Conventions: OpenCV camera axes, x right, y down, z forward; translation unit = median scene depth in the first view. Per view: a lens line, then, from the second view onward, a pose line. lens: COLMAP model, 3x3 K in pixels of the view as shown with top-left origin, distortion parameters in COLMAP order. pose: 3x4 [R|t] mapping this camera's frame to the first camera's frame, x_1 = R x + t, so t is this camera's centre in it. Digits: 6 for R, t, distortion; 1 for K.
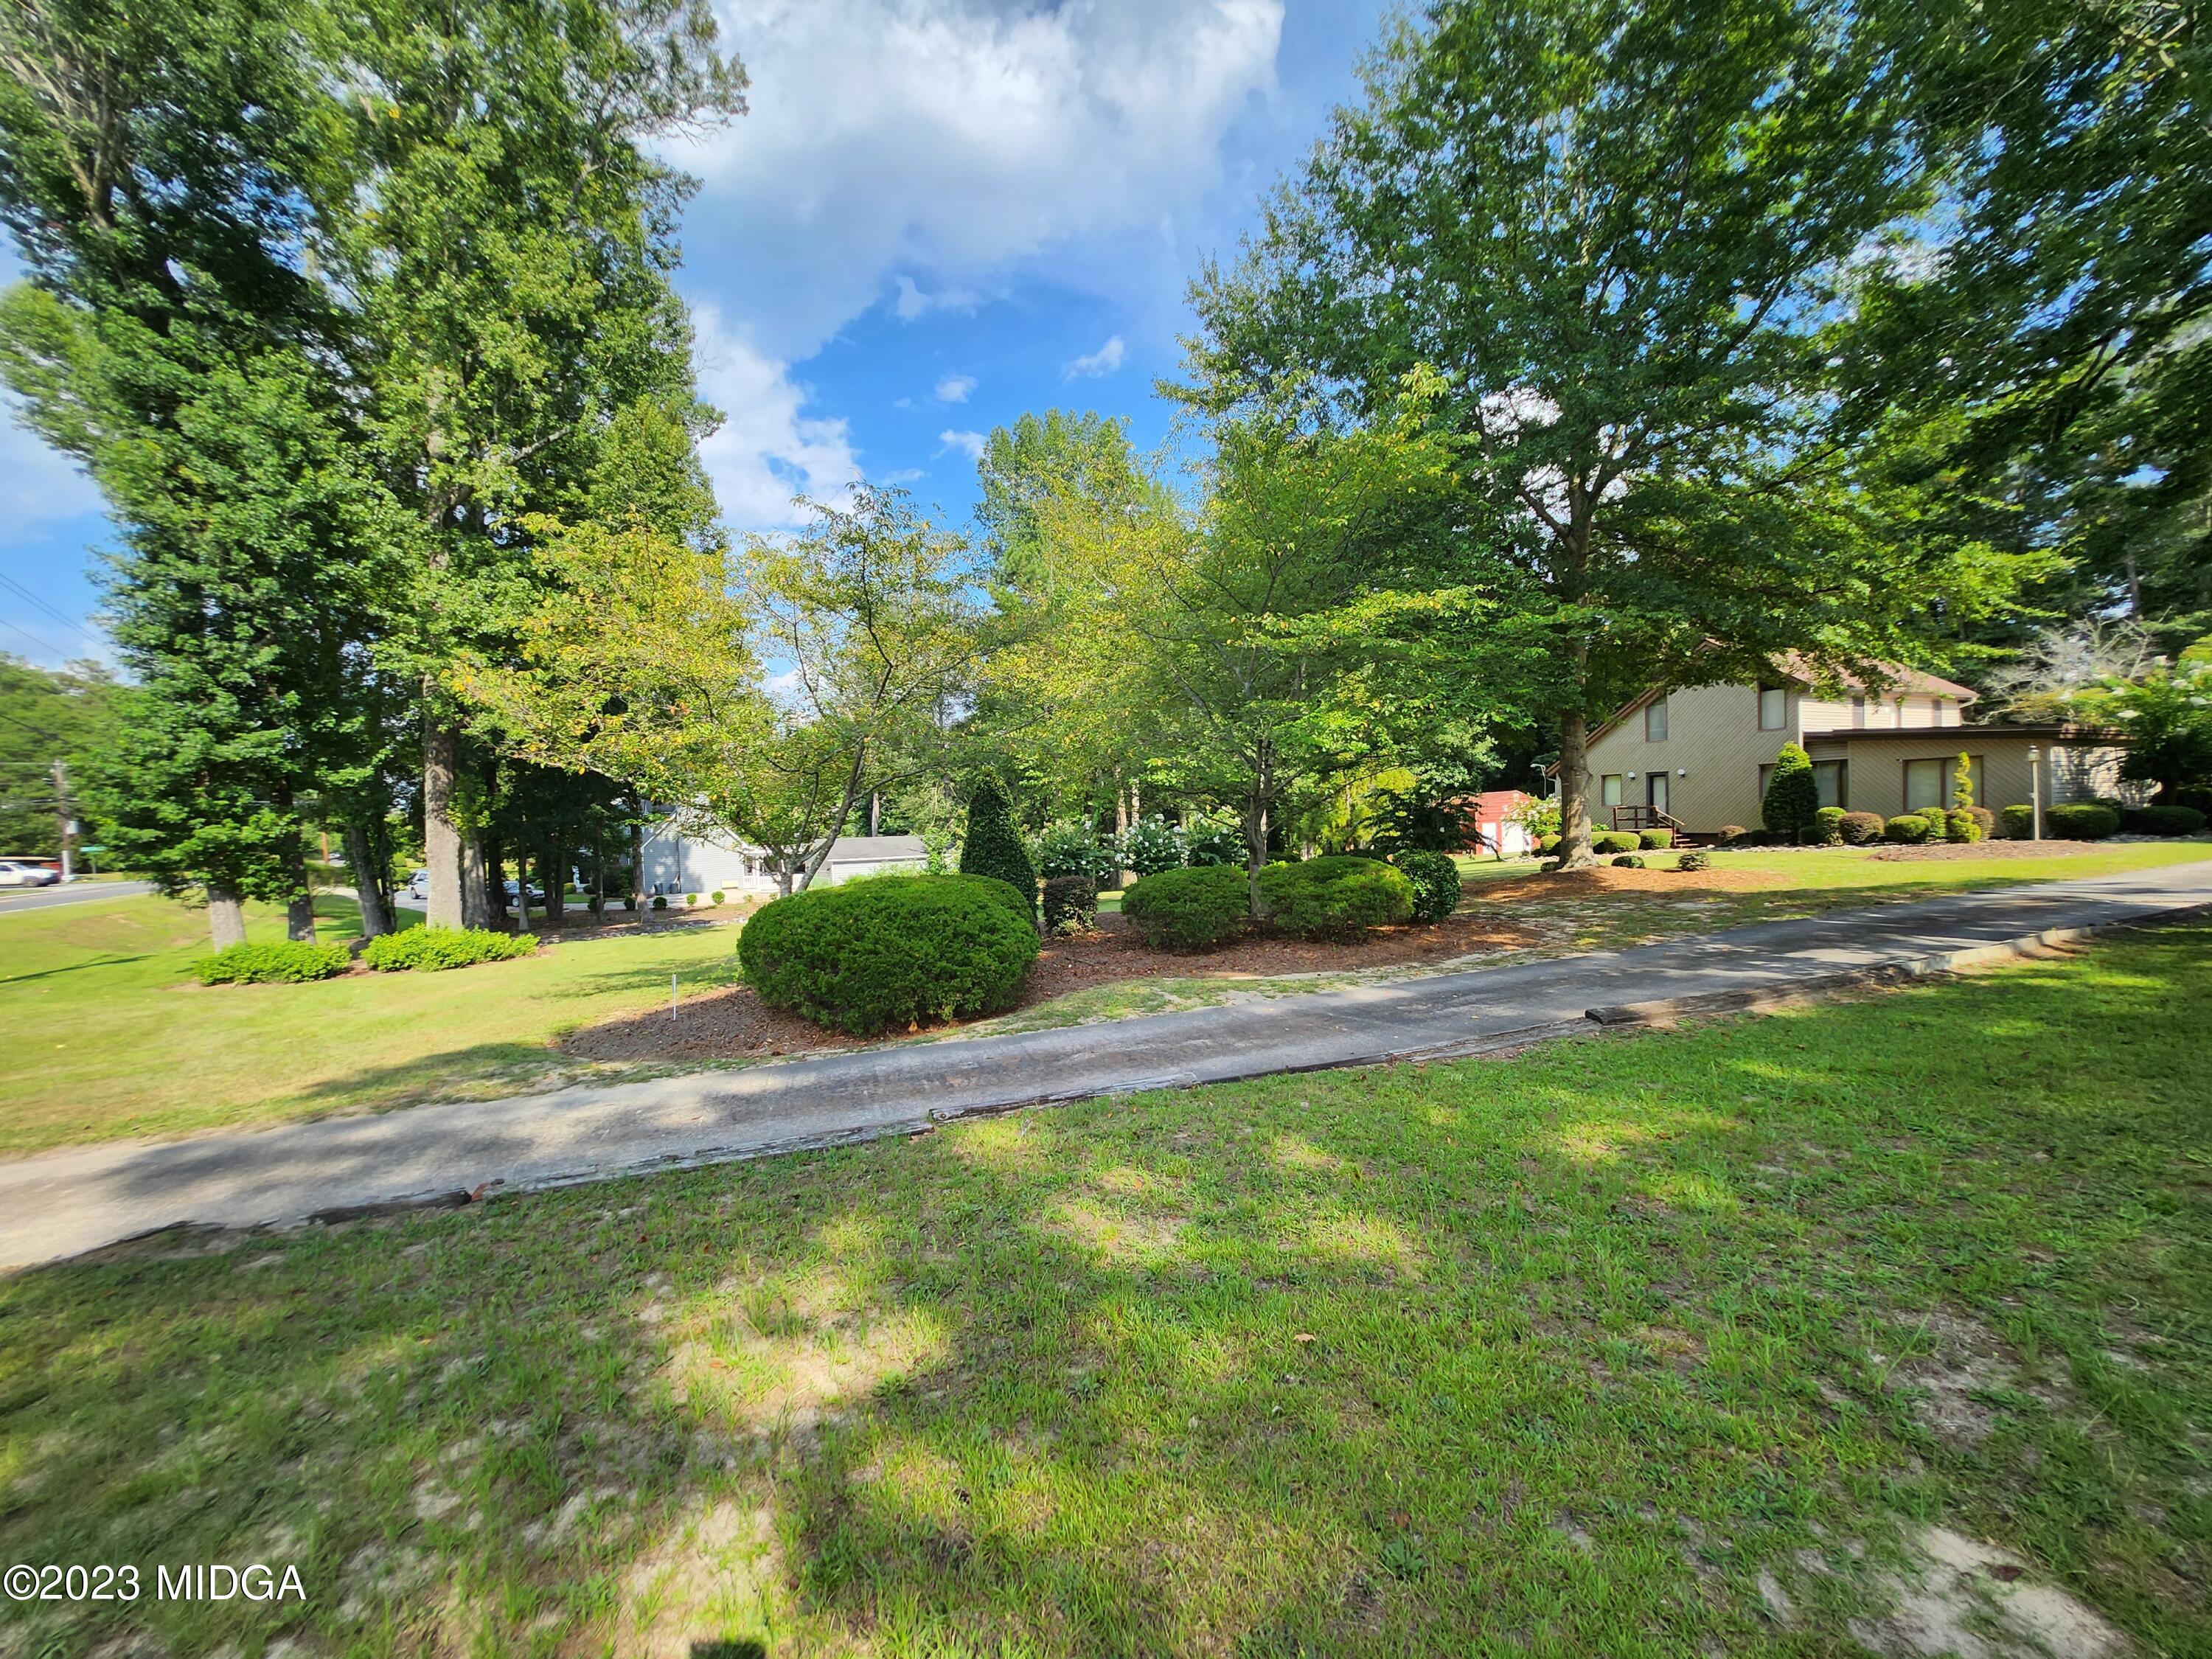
lens RADIAL K [[884.4, 0, 1091.5], [0, 884.4, 849.4], [0, 0, 1]] dist [-0.013897, -0.004162]
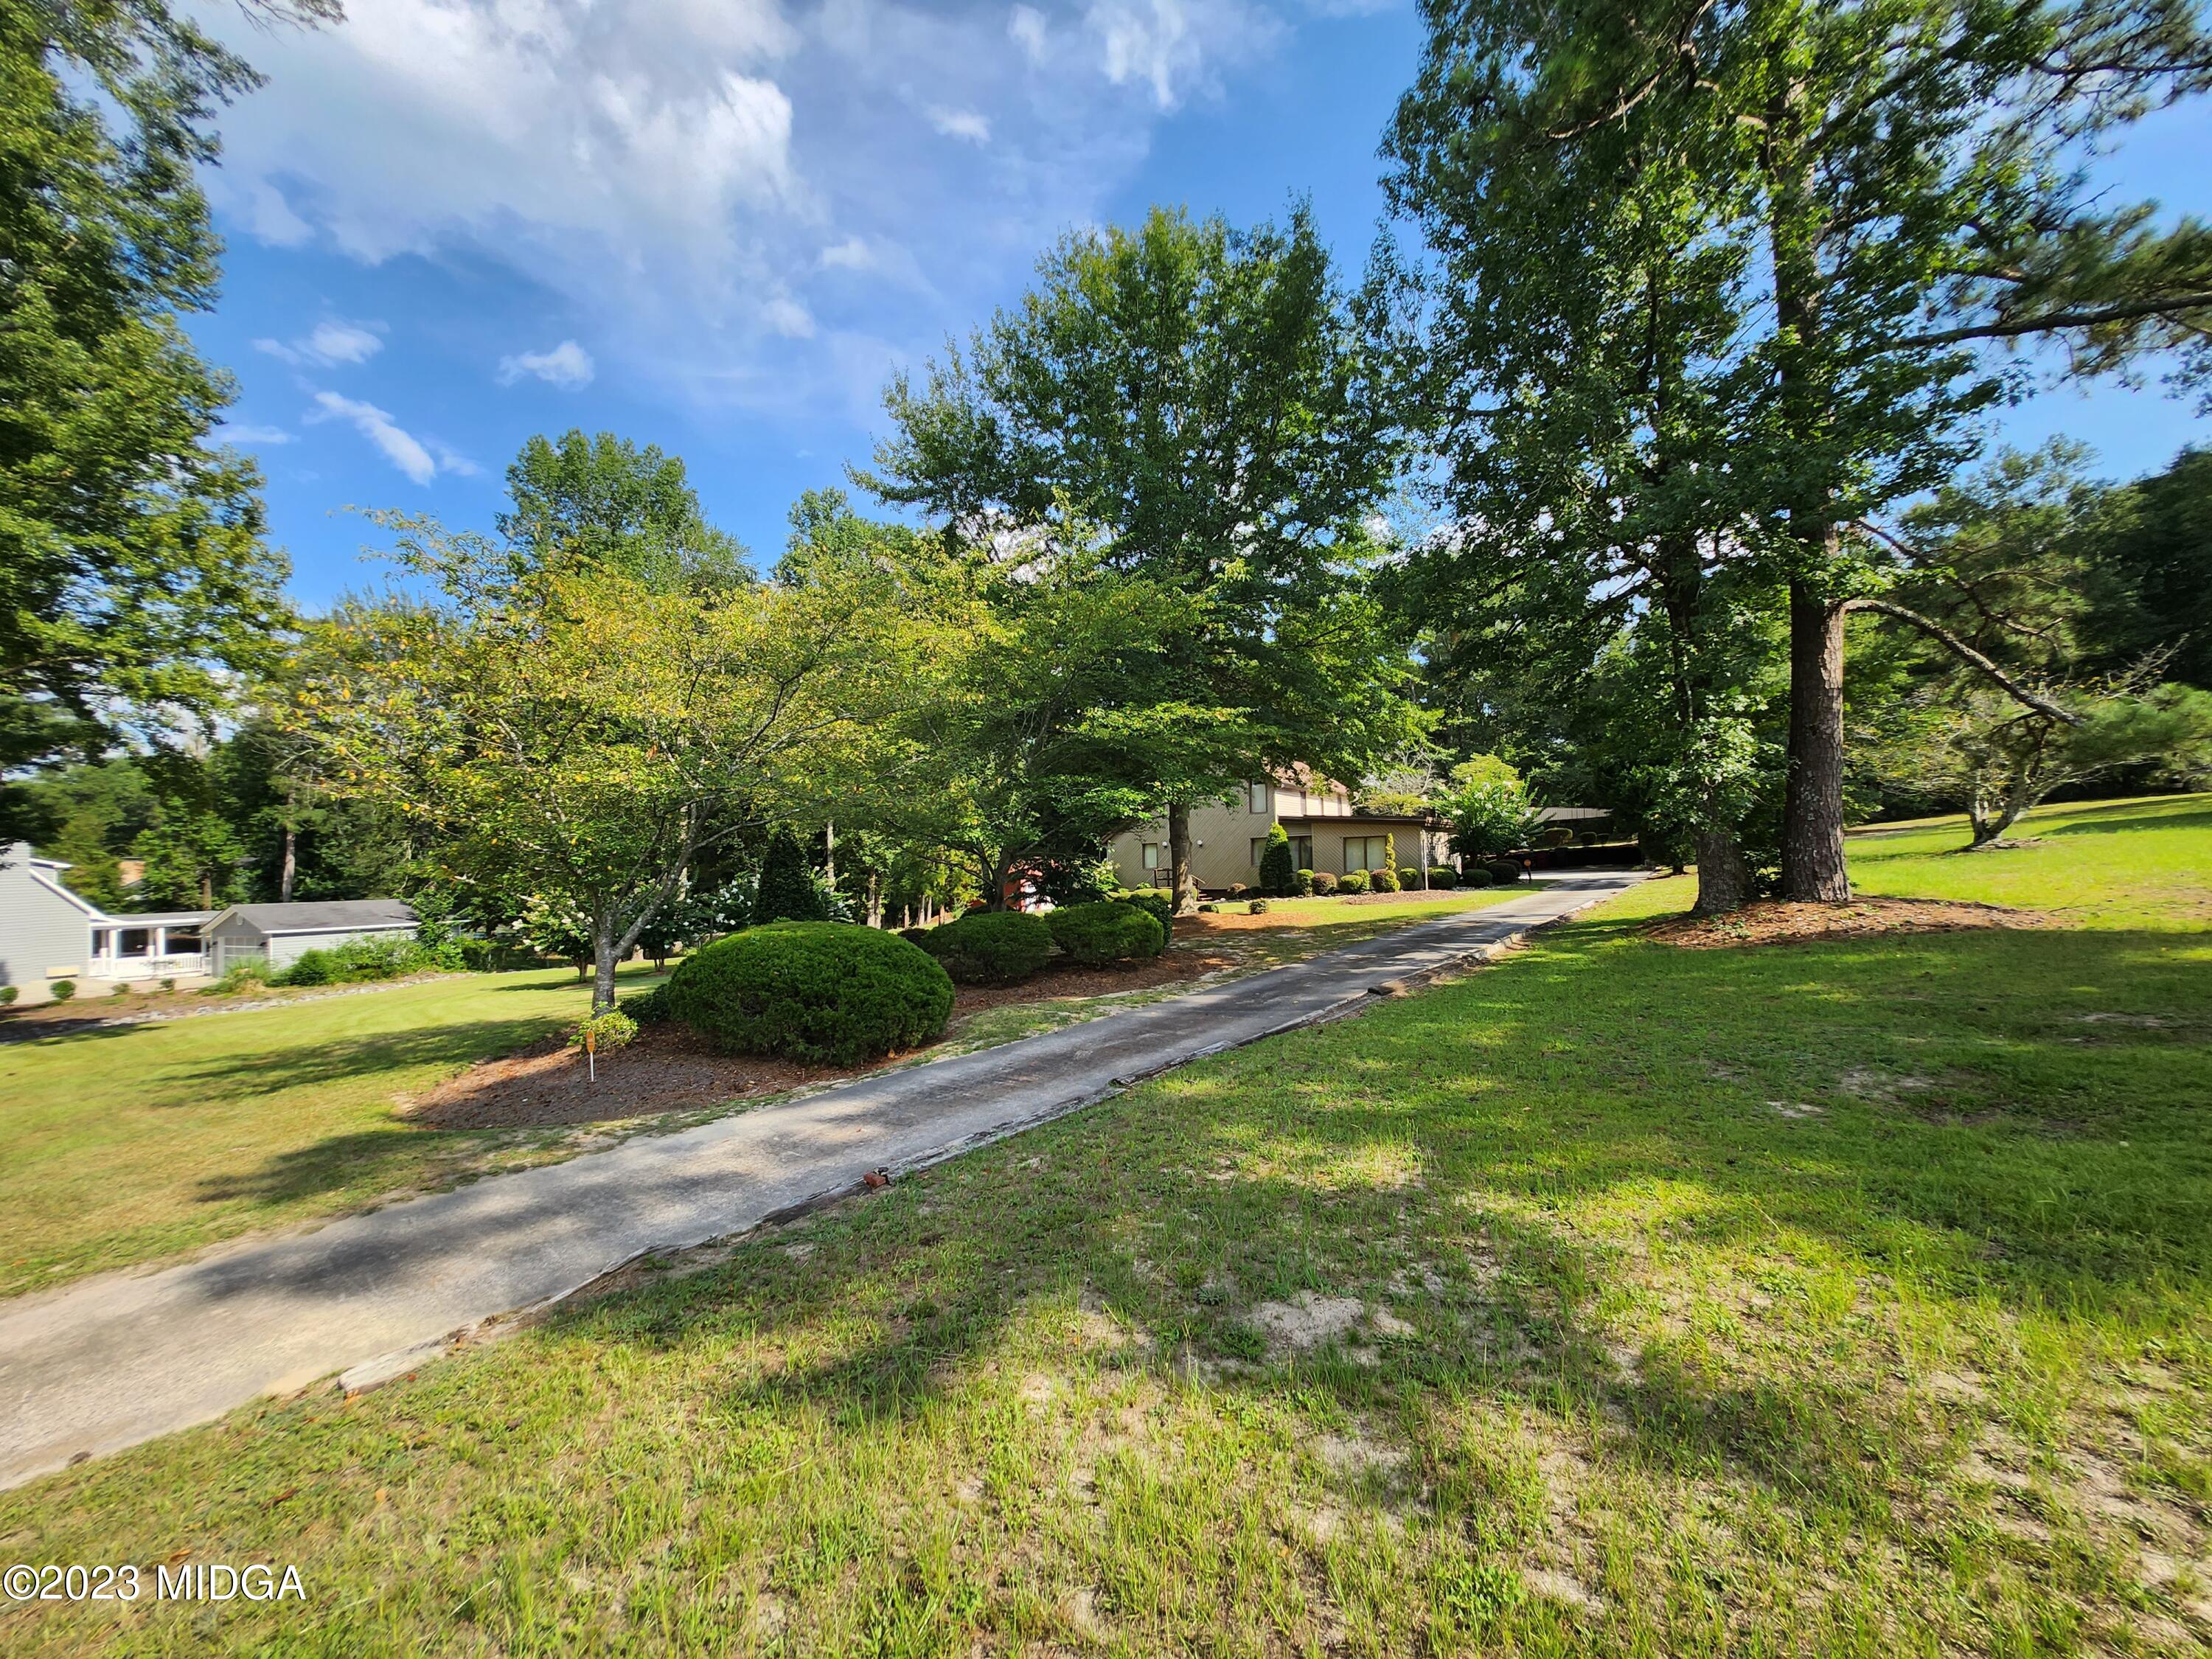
lens RADIAL K [[884.4, 0, 1091.5], [0, 884.4, 849.4], [0, 0, 1]] dist [-0.013897, -0.004162]
pose [[0.847391, 0.020654, 0.530567, -0.217488], [0.017488, 0.997615, -0.066765, 0.009103], [-0.530681, 0.065854, 0.845010, -0.028885]]
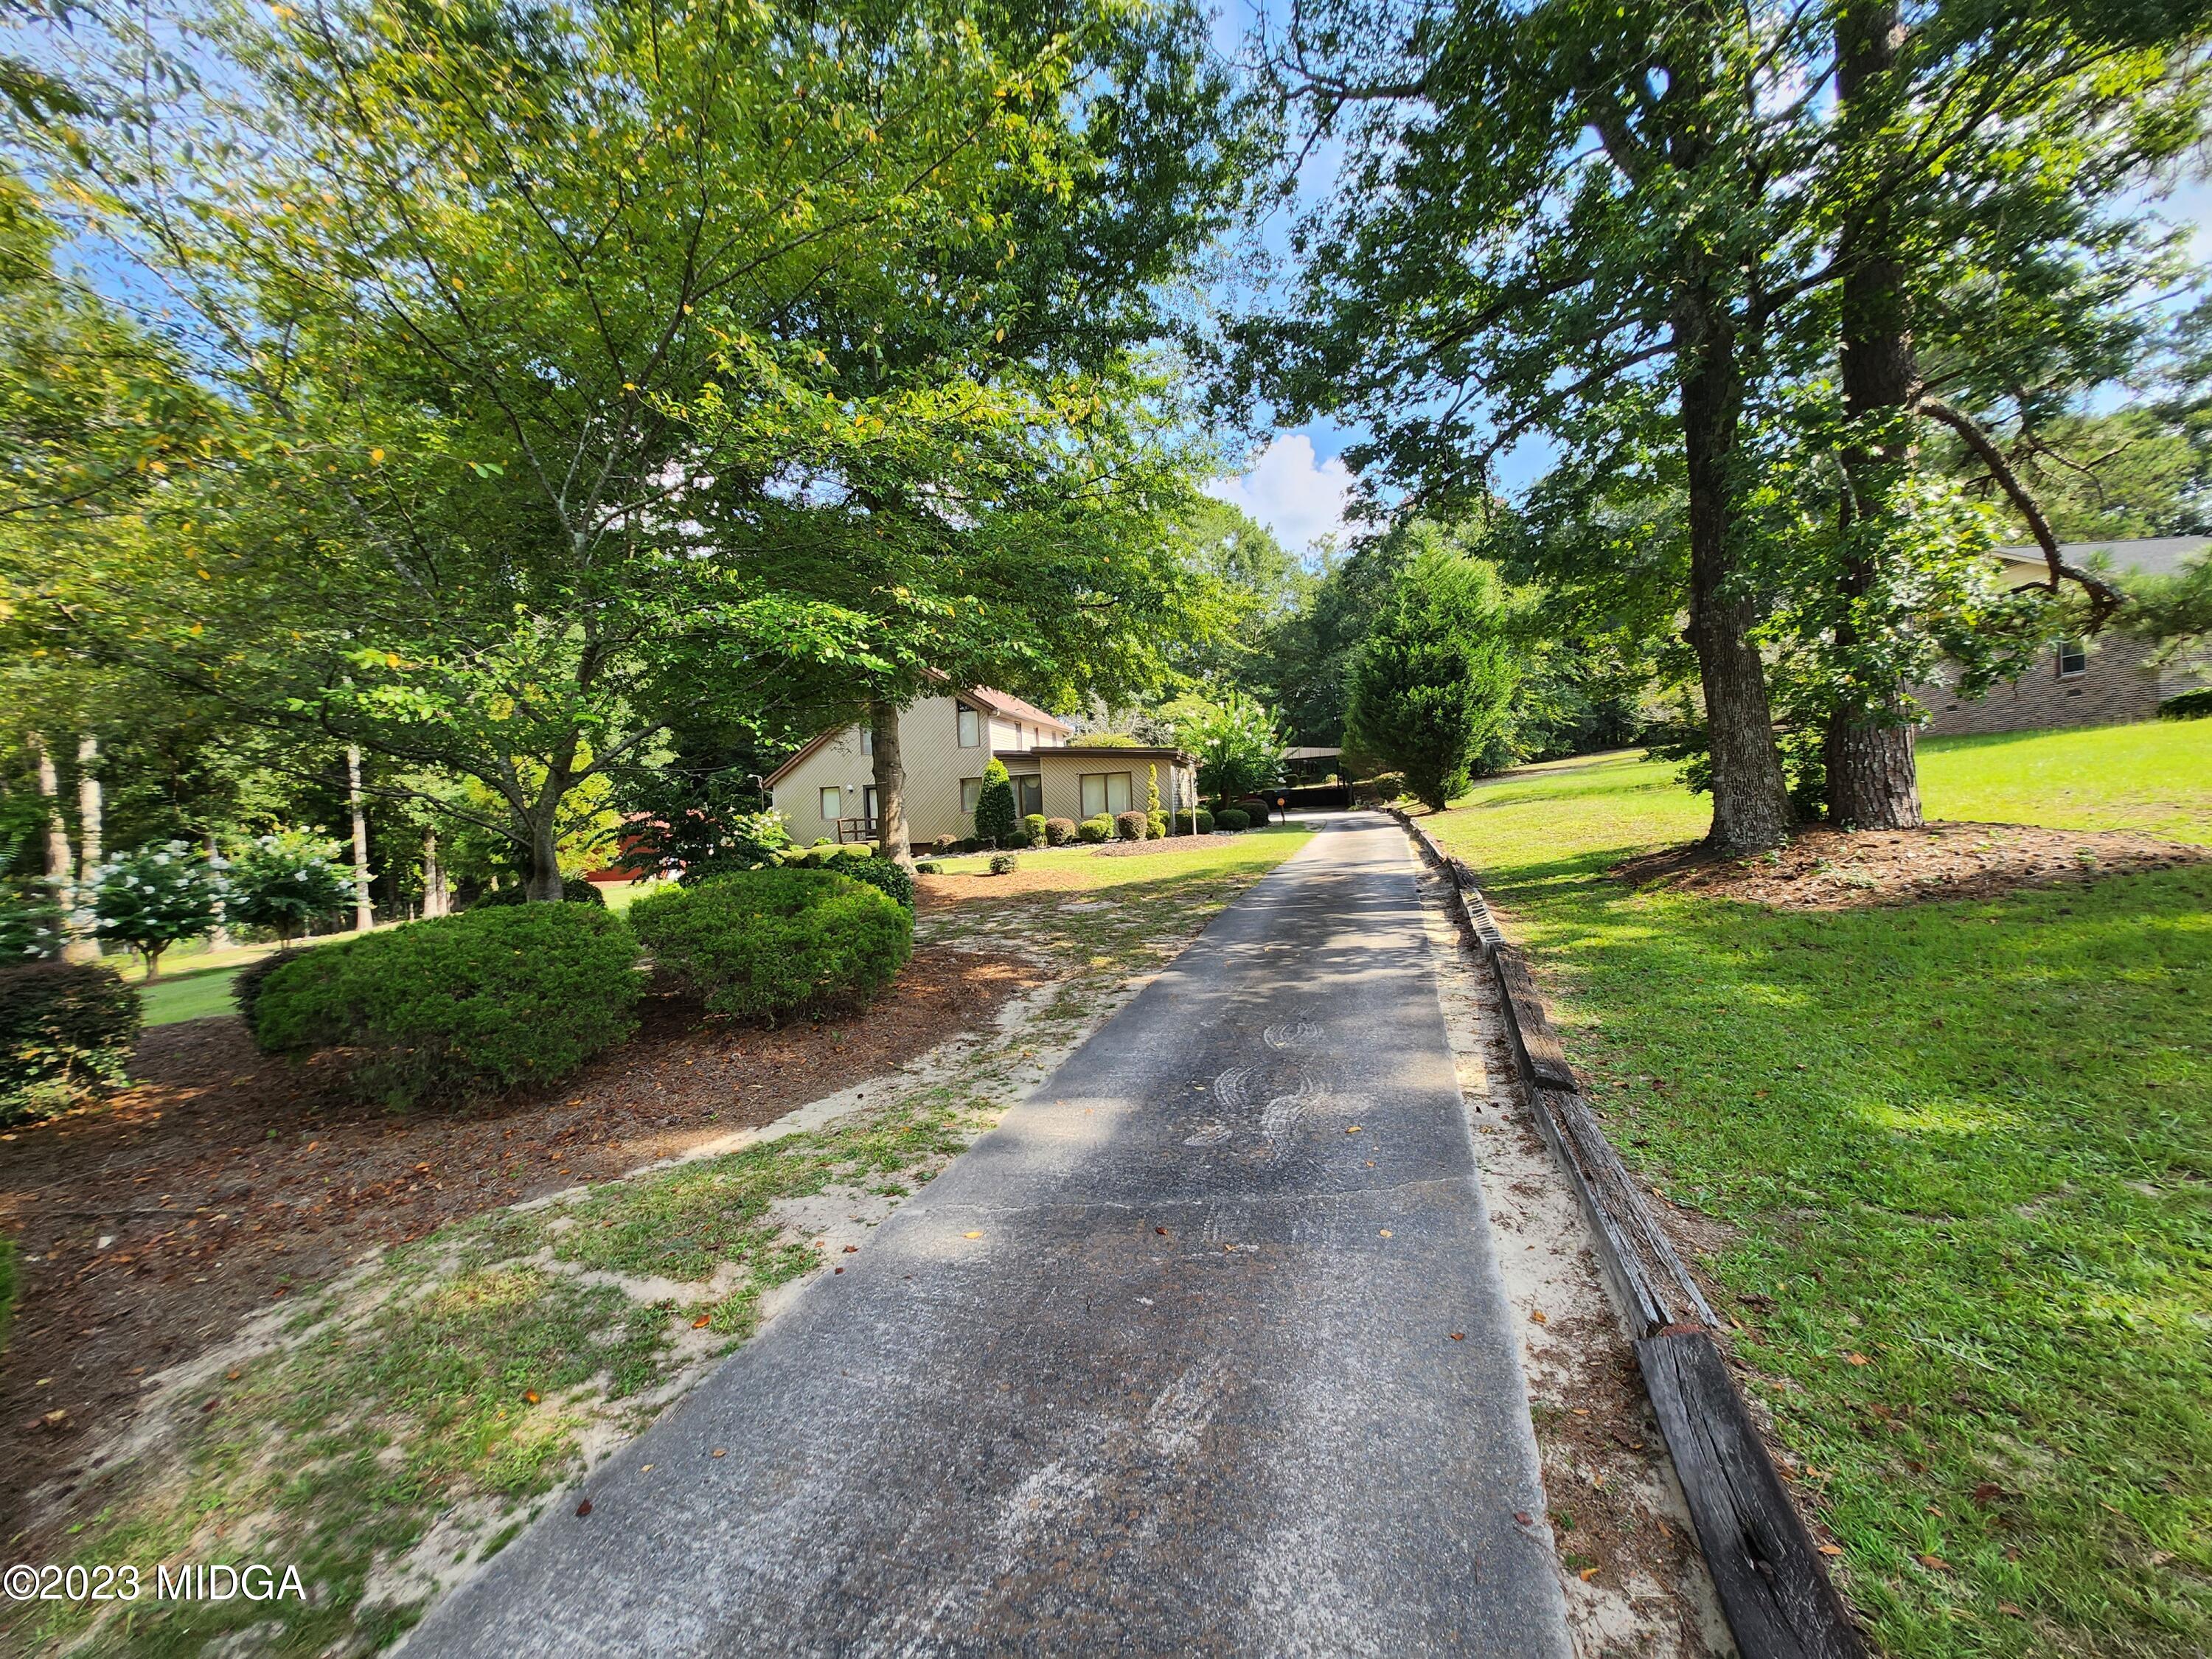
lens RADIAL K [[884.4, 0, 1091.5], [0, 884.4, 849.4], [0, 0, 1]] dist [-0.013897, -0.004162]
pose [[0.600819, -0.030682, 0.798796, -0.029349], [0.054439, 0.998514, -0.002593, 0.004046], [-0.797529, 0.045044, 0.601596, 0.267531]]
